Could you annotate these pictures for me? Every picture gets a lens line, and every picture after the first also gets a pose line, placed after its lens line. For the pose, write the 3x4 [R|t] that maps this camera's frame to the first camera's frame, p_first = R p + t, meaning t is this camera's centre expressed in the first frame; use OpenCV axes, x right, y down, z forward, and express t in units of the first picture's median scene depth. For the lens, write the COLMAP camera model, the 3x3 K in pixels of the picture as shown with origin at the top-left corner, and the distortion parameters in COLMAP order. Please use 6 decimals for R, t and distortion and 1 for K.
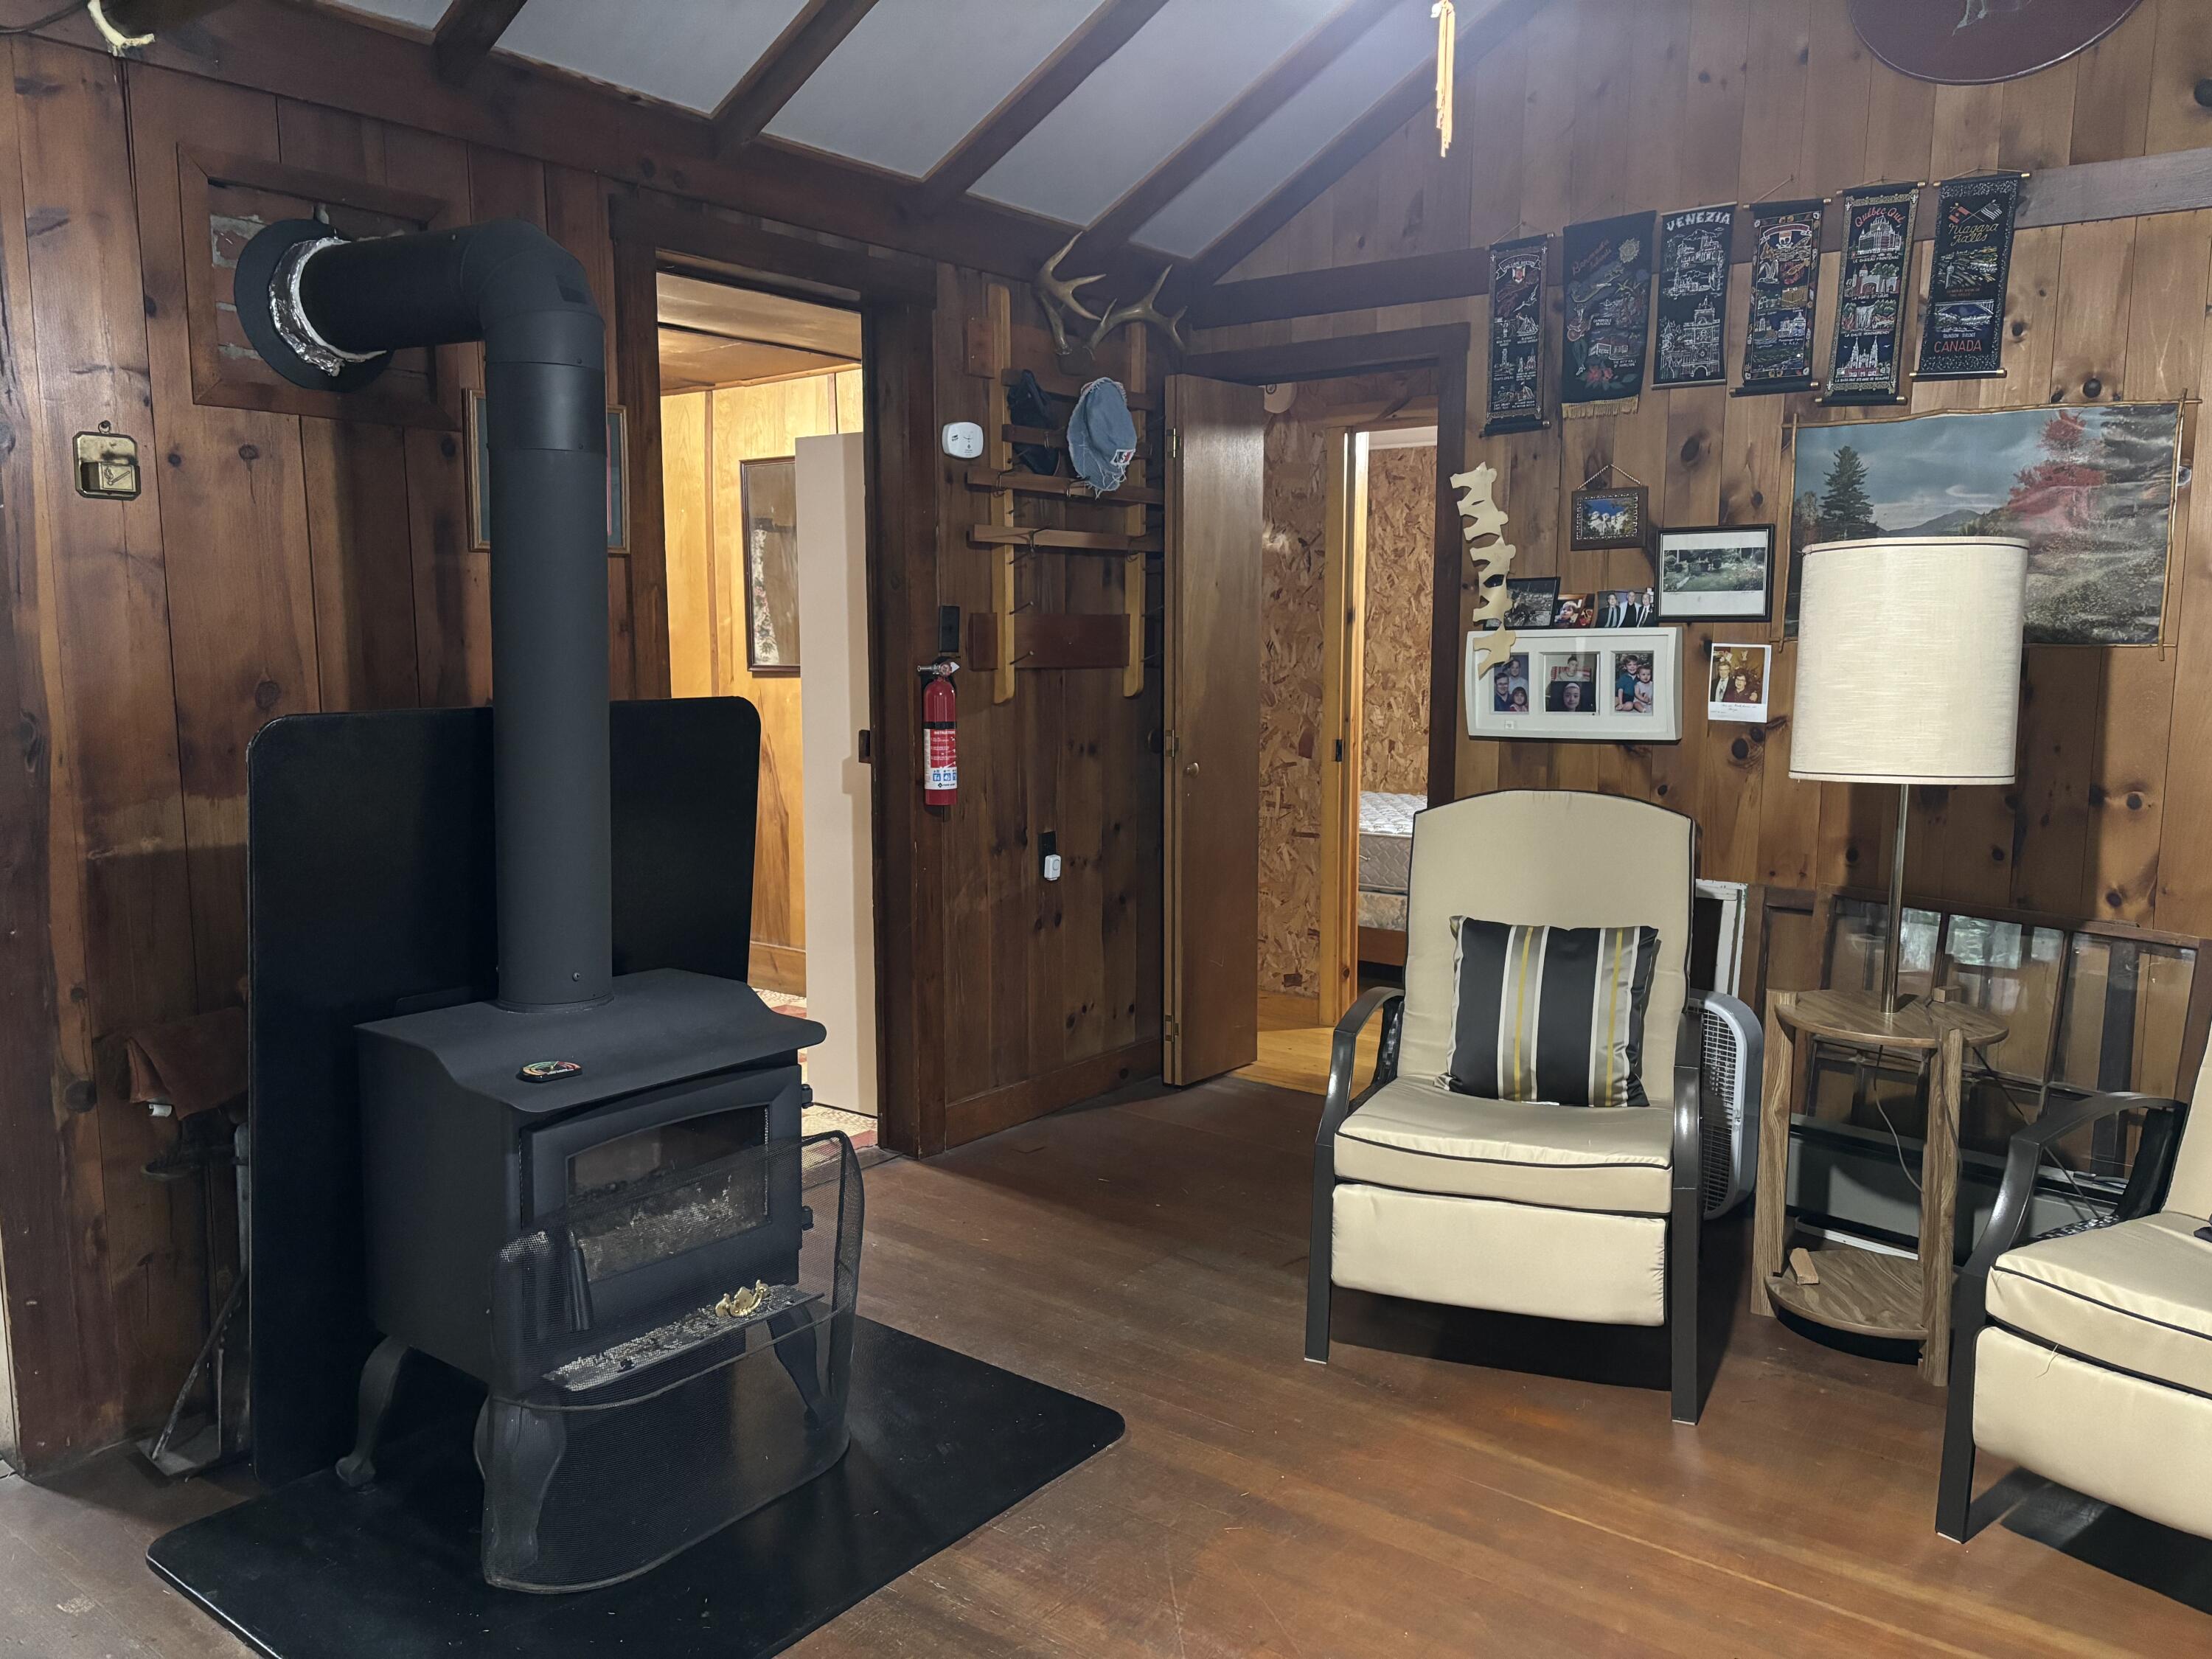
lens RADIAL K [[1659.6, 0, 1102.9], [0, 1659.6, 832.5], [0, 0, 1]] dist [0.036029, -0.044745]
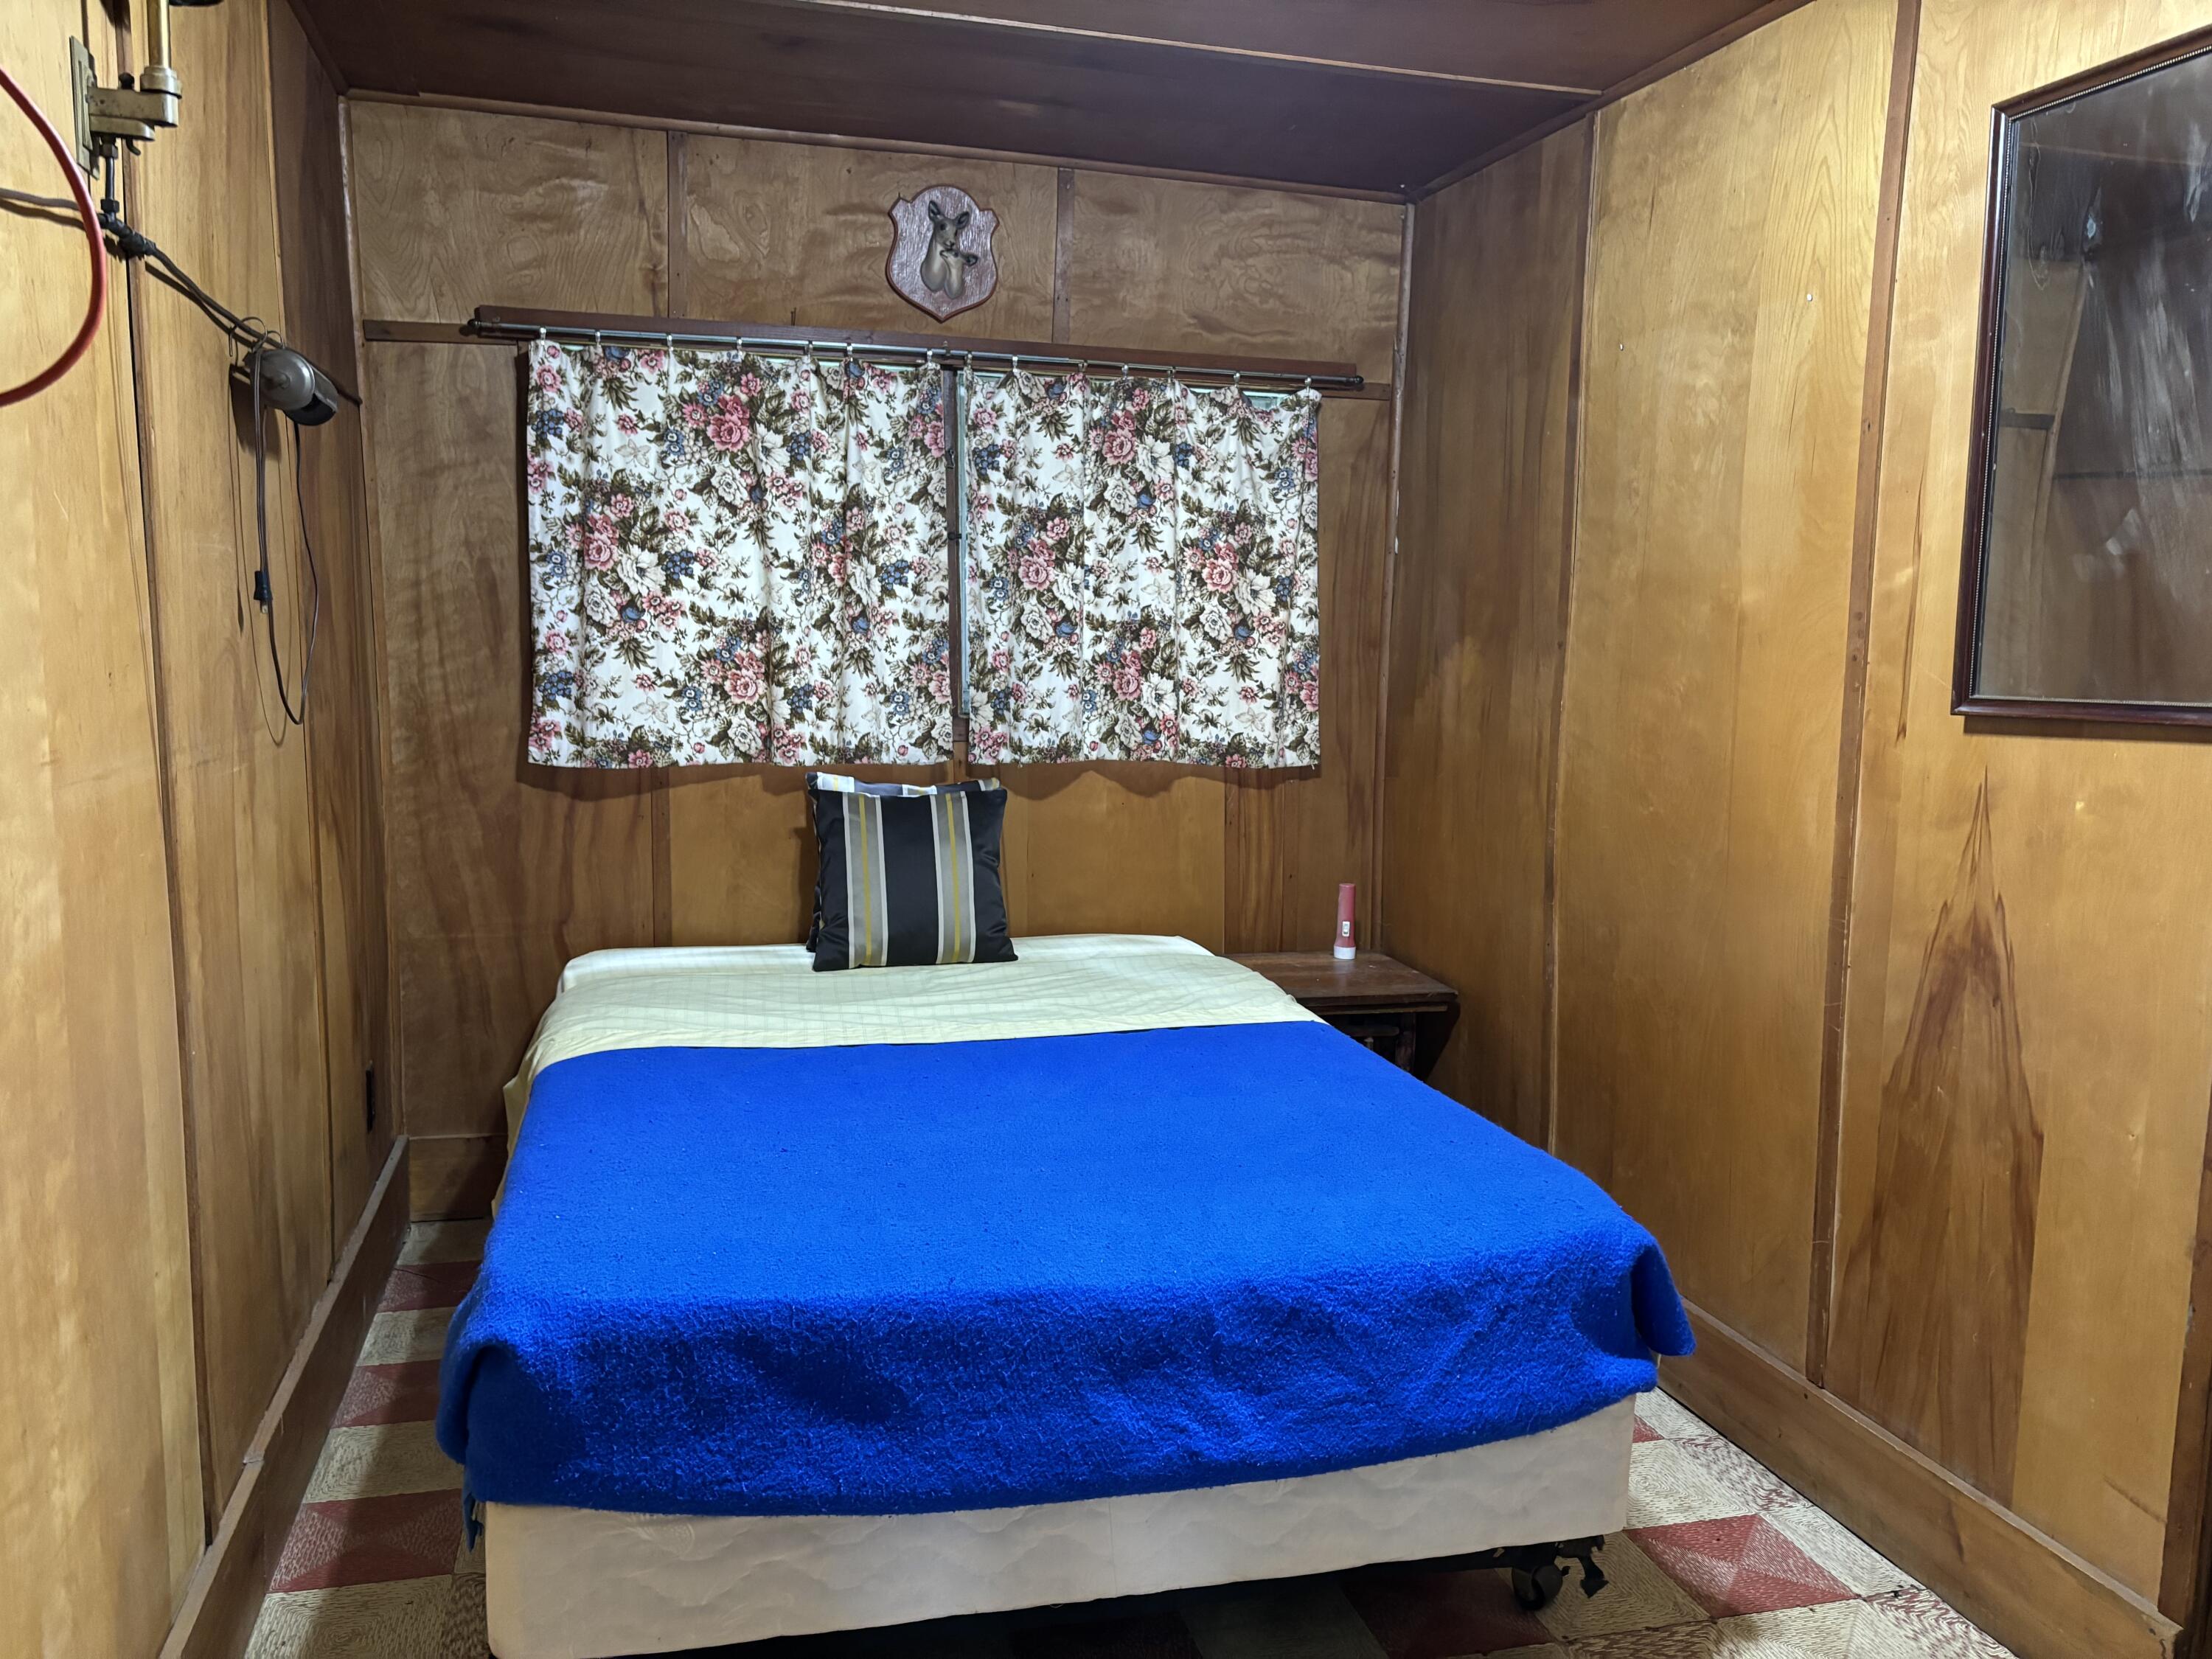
lens RADIAL K [[1659.6, 0, 1099.6], [0, 1659.6, 832.5], [0, 0, 1]] dist [0.036029, -0.044745]
pose [[0.787911, 0.081965, -0.610310, -0.148907], [-0.086008, 0.996035, 0.022732, -0.070068], [0.609753, 0.034581, 0.791837, 0.657343]]
